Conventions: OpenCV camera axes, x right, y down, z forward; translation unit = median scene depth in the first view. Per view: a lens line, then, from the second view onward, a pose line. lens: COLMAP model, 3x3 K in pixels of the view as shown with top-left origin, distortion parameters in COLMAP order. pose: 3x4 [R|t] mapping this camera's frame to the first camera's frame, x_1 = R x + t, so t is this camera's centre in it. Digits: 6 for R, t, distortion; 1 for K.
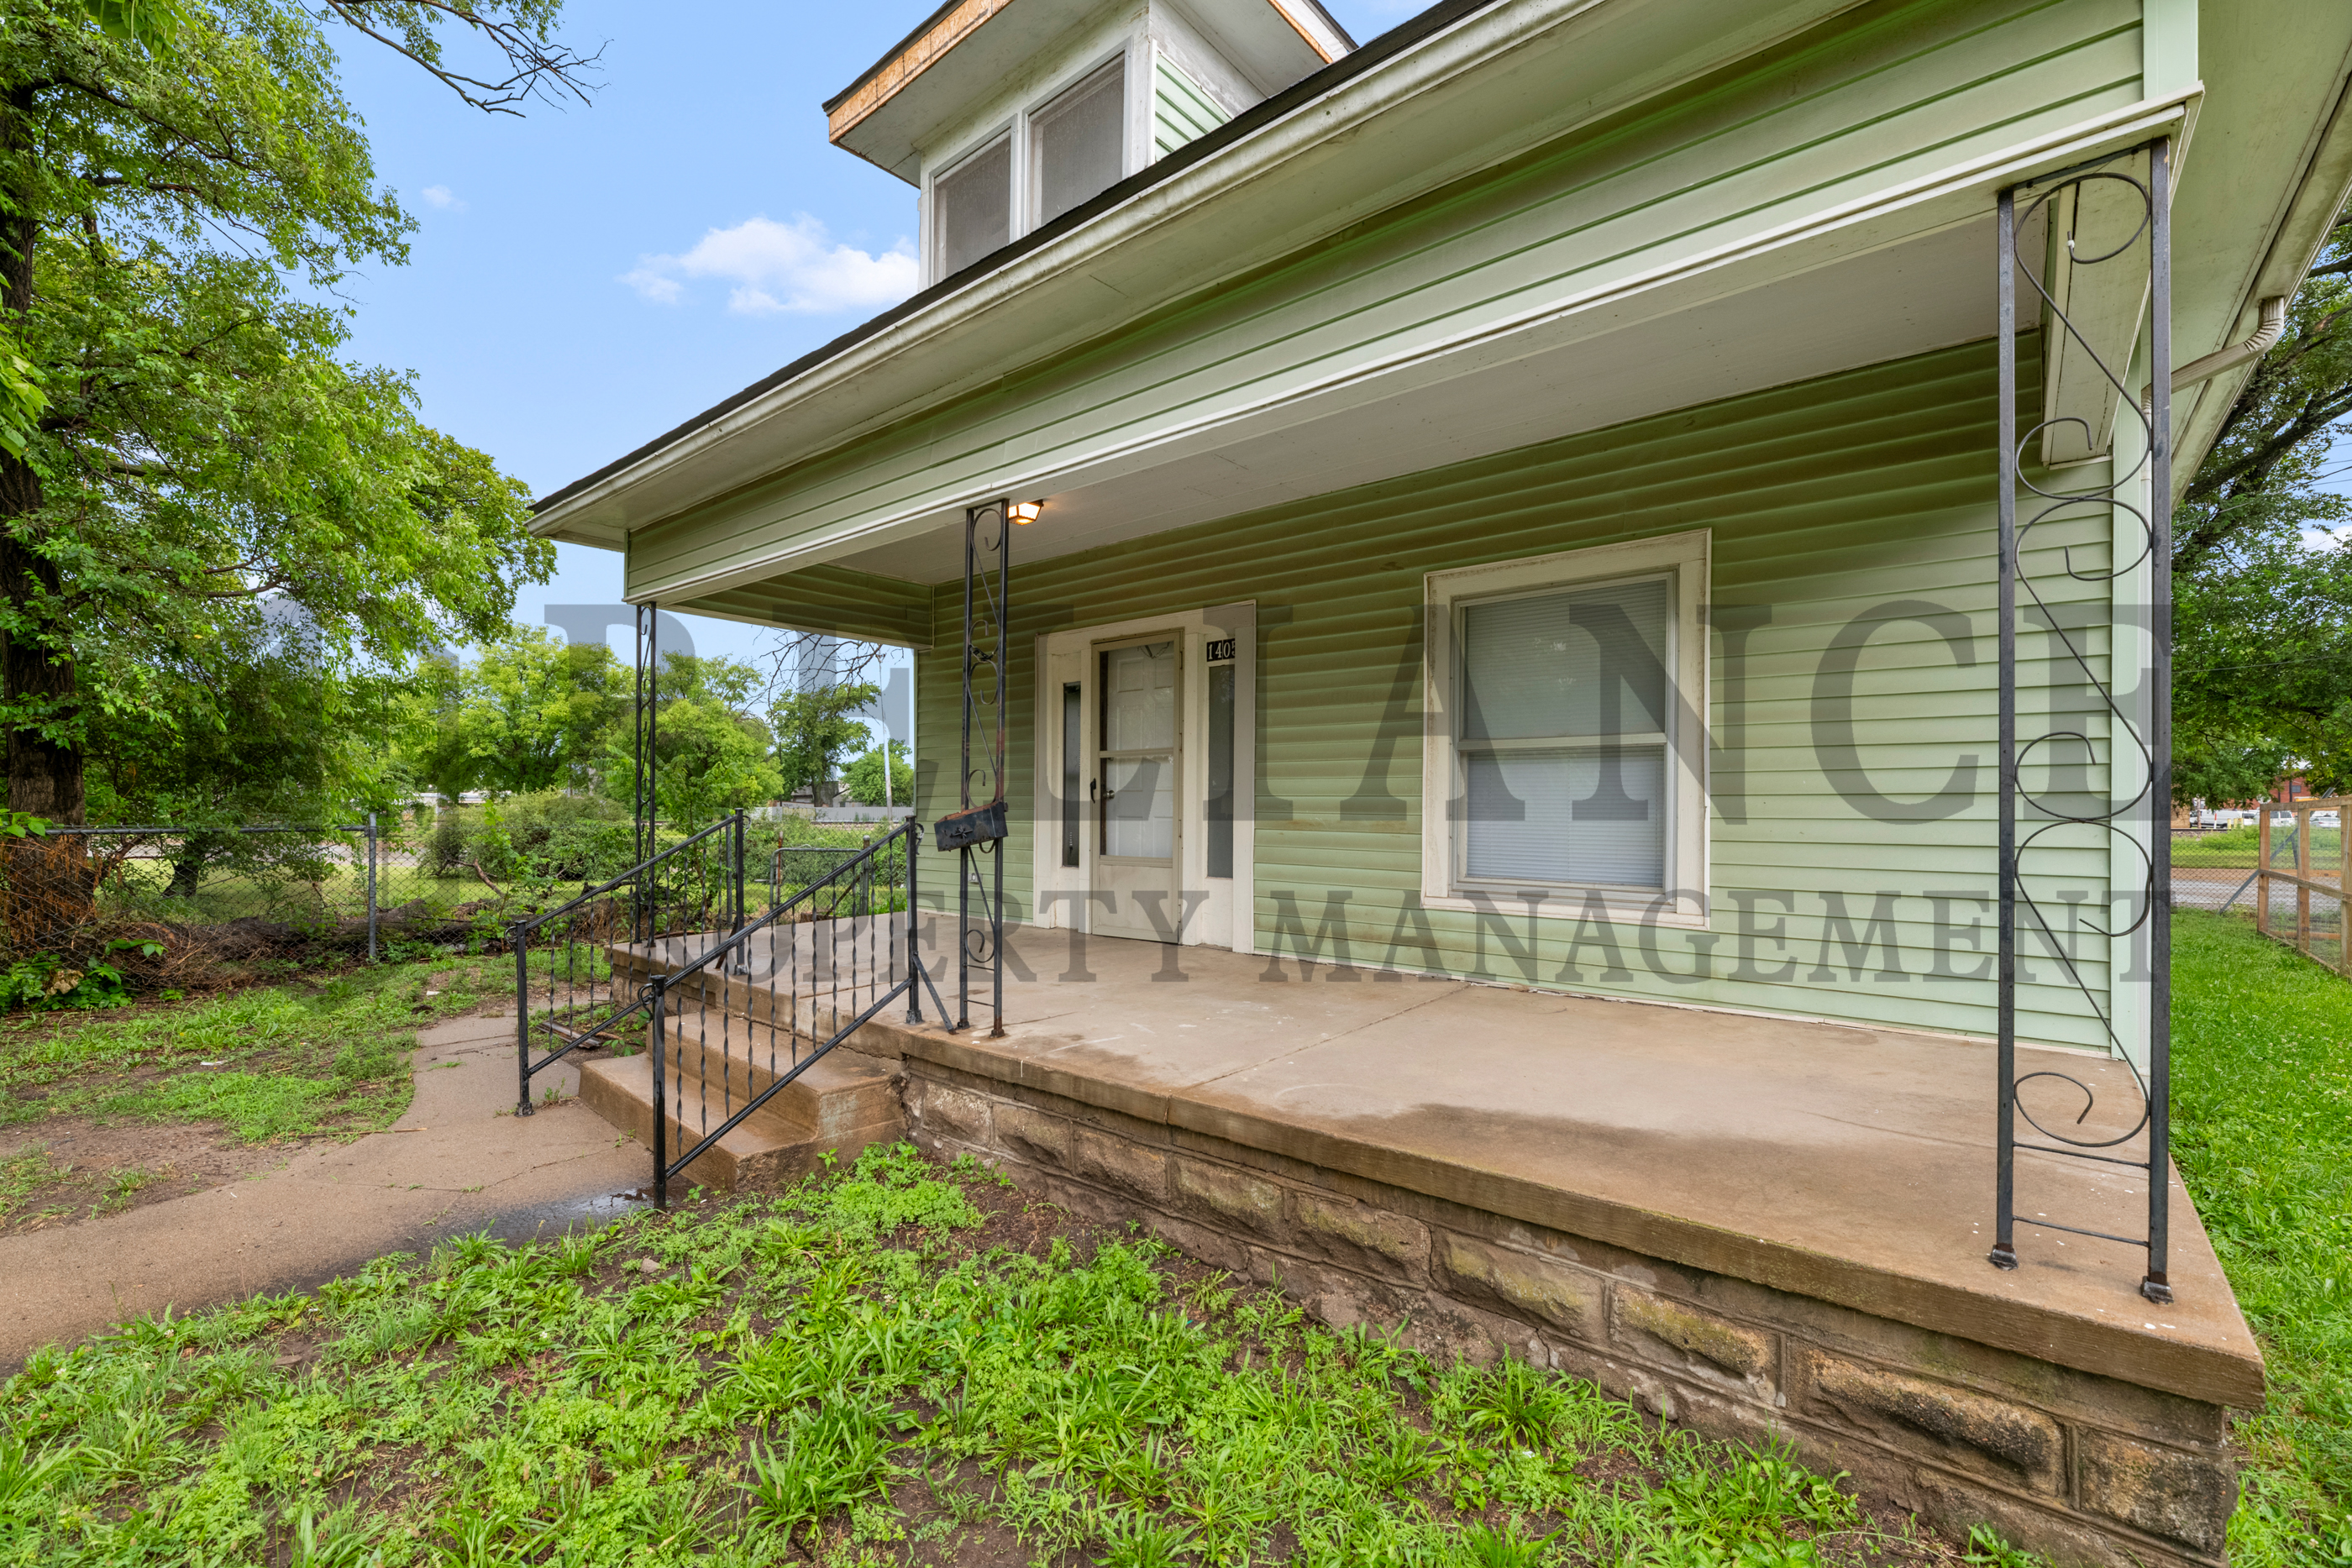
lens RADIAL K [[995.2, 0, 1184.6], [0, 995.2, 820.5], [0, 0, 1]] dist [-0.000086, -0.000185]
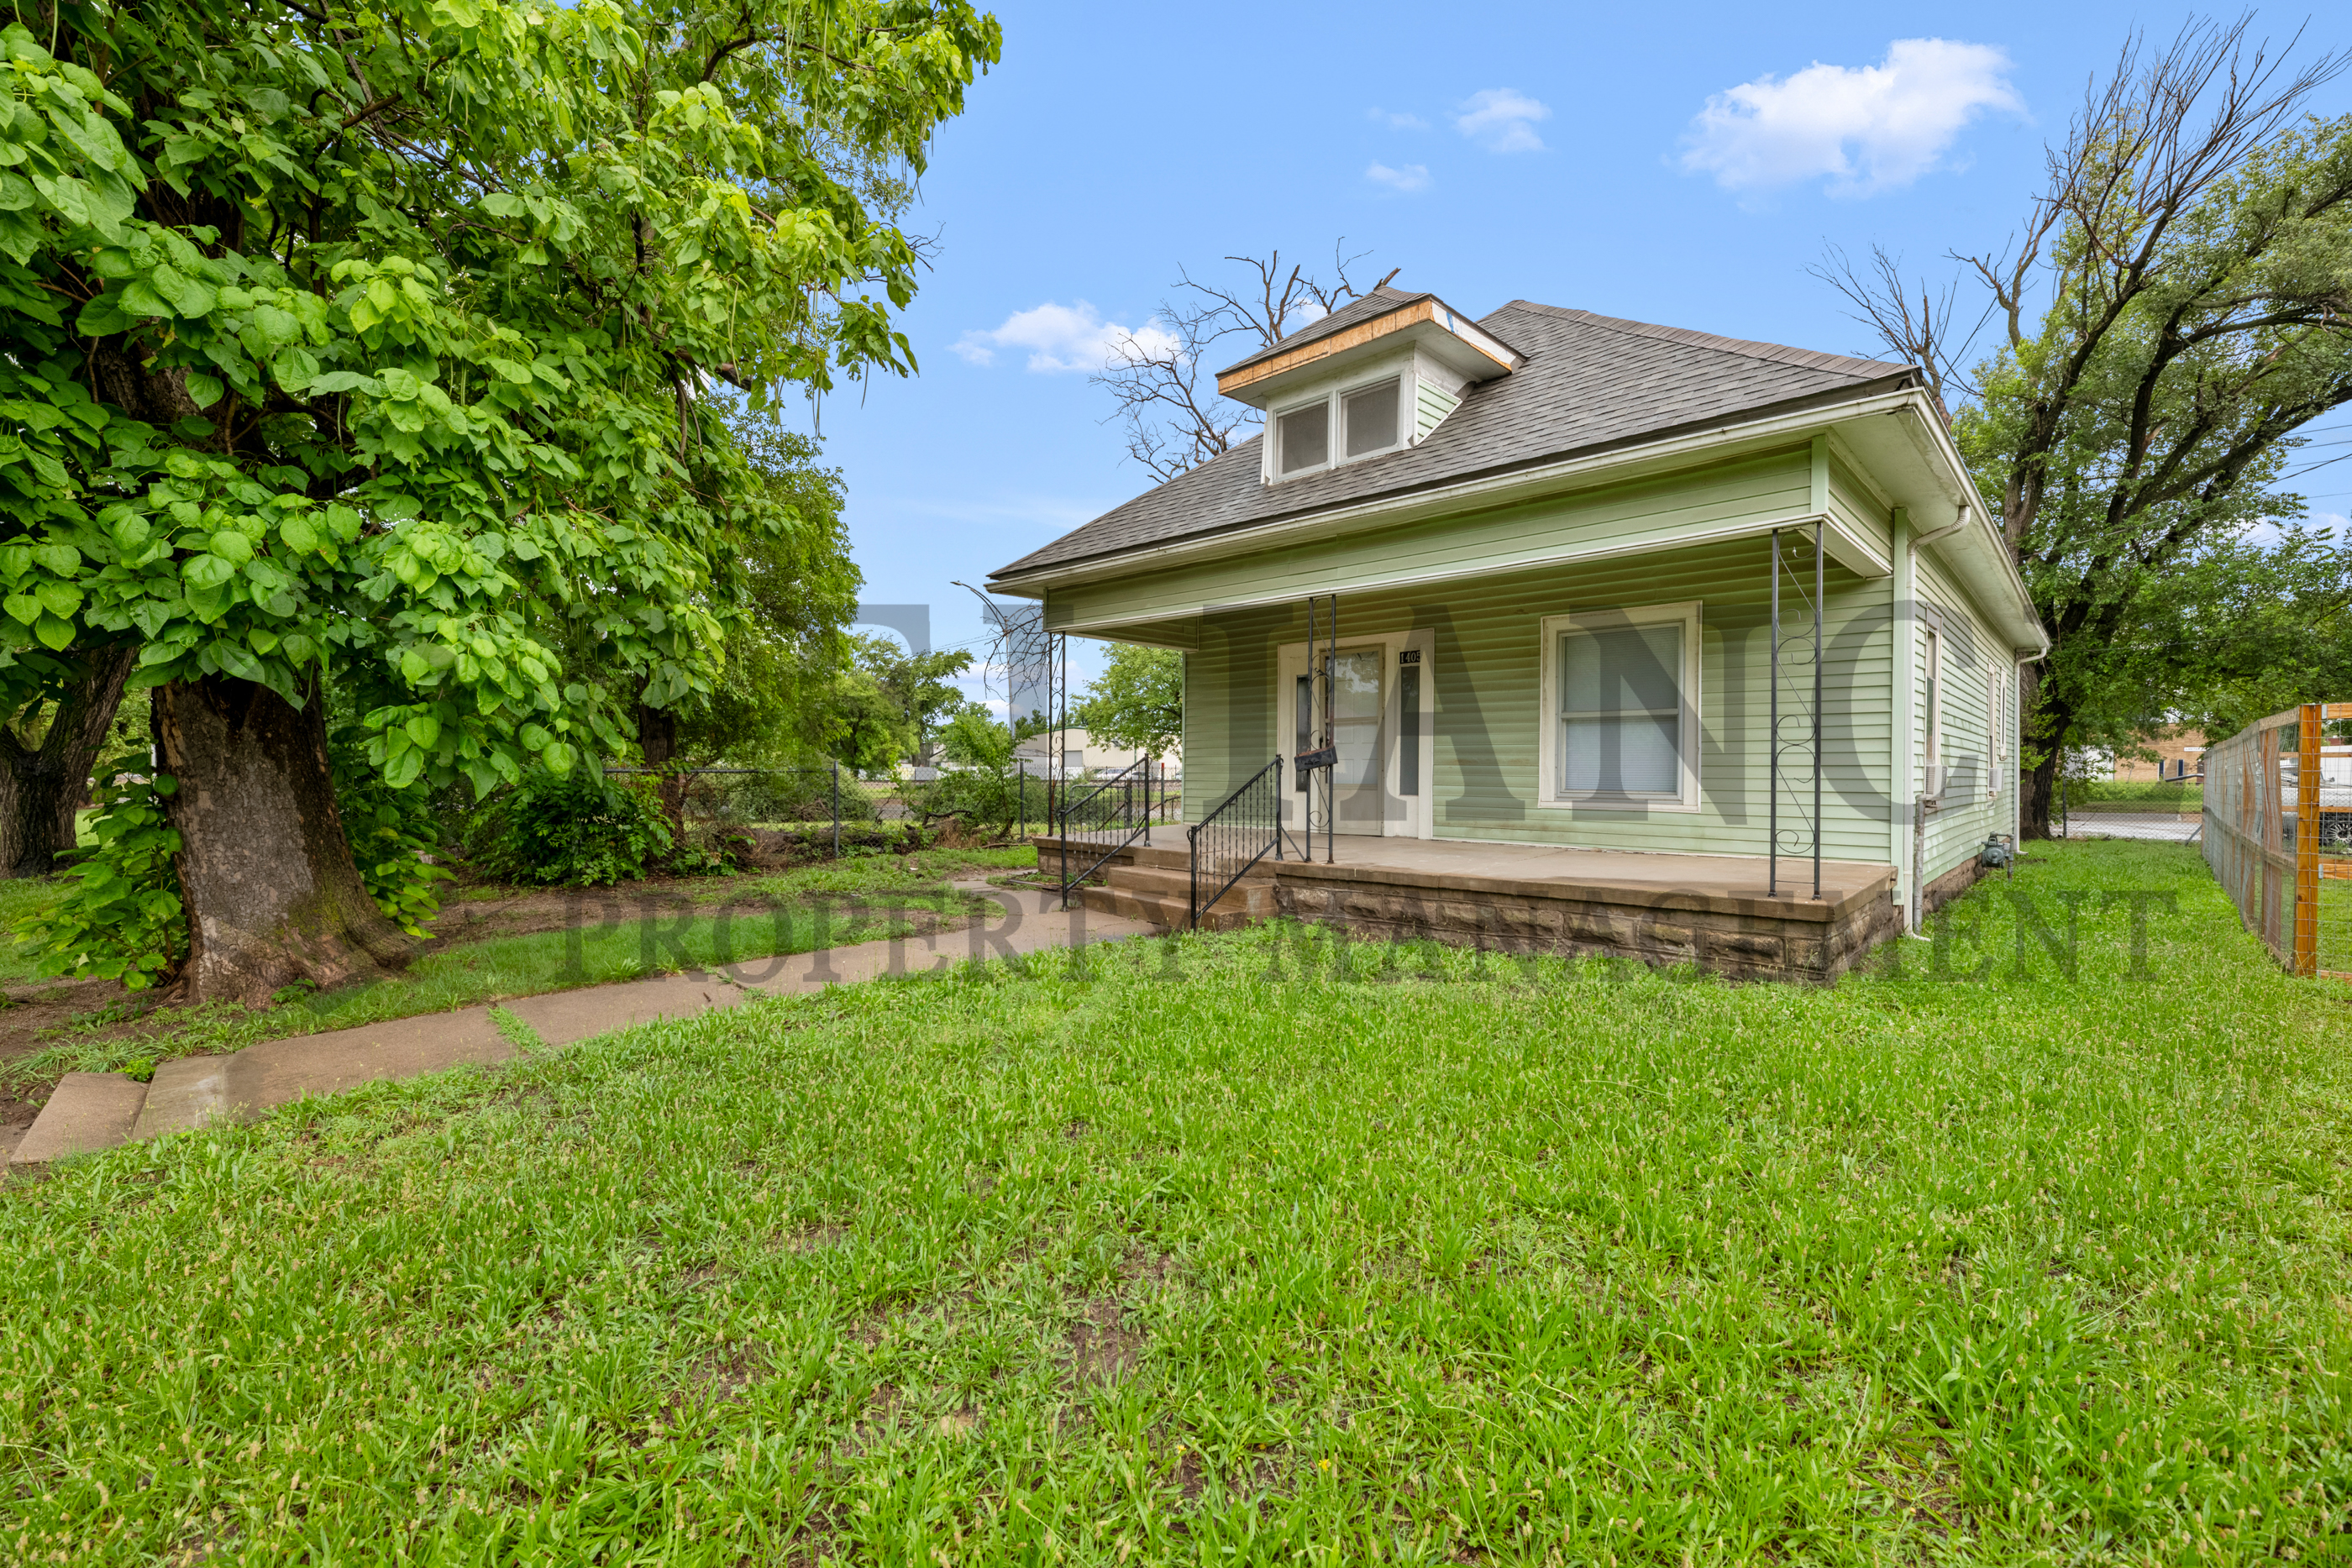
lens RADIAL K [[1000.5, 0, 1176.0], [0, 1000.5, 784.0], [0, 0, 1]] dist [0.000908, -0.000050]
pose [[0.997764, -0.002629, -0.066780, -0.240605], [0.002798, 0.999993, 0.002437, 0.034163], [0.066773, -0.002619, 0.997765, -0.680353]]
